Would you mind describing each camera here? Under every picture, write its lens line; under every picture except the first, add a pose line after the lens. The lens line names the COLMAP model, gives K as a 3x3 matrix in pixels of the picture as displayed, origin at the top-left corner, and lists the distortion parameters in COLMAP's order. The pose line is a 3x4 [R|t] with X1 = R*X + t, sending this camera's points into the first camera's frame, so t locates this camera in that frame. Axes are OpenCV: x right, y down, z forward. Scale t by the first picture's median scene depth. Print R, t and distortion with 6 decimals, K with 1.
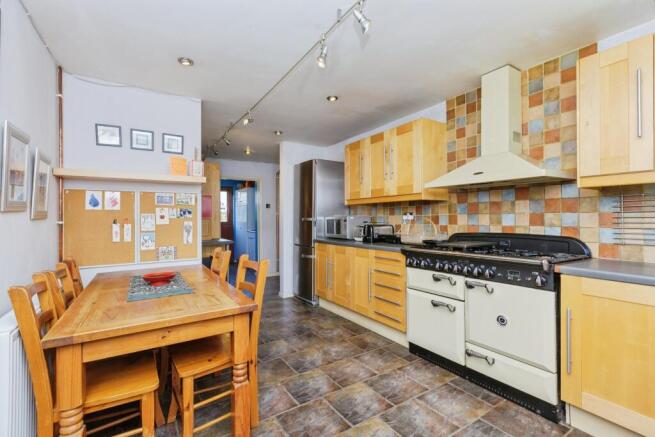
lens RADIAL K [[303.2, 0, 327.5], [0, 303.2, 218.5], [0, 0, 1]] dist [-0.001297, -0.009712]
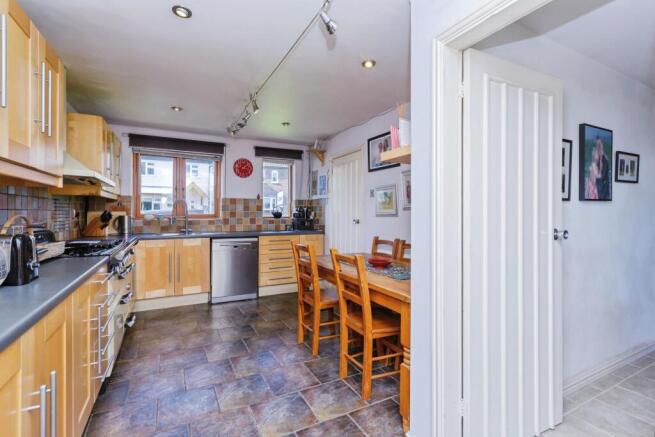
lens RADIAL K [[310.4, 0, 323.9], [0, 310.4, 208.7], [0, 0, 1]] dist [0.021096, -0.010550]
pose [[-0.994955, 0.000254, 0.100318, -0.391164], [-0.000027, 0.999996, -0.002799, -0.016370], [-0.100319, -0.002788, -0.994951, 1.936567]]
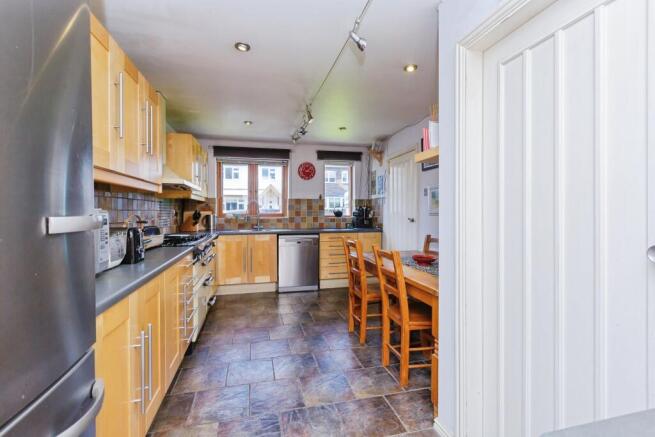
lens RADIAL K [[310.4, 0, 323.9], [0, 310.4, 208.7], [0, 0, 1]] dist [0.021096, -0.010550]
pose [[-0.941304, 0.006911, 0.337489, -0.512812], [0.007125, 0.999974, -0.000605, -0.016024], [-0.337484, 0.001835, -0.941329, 2.008577]]
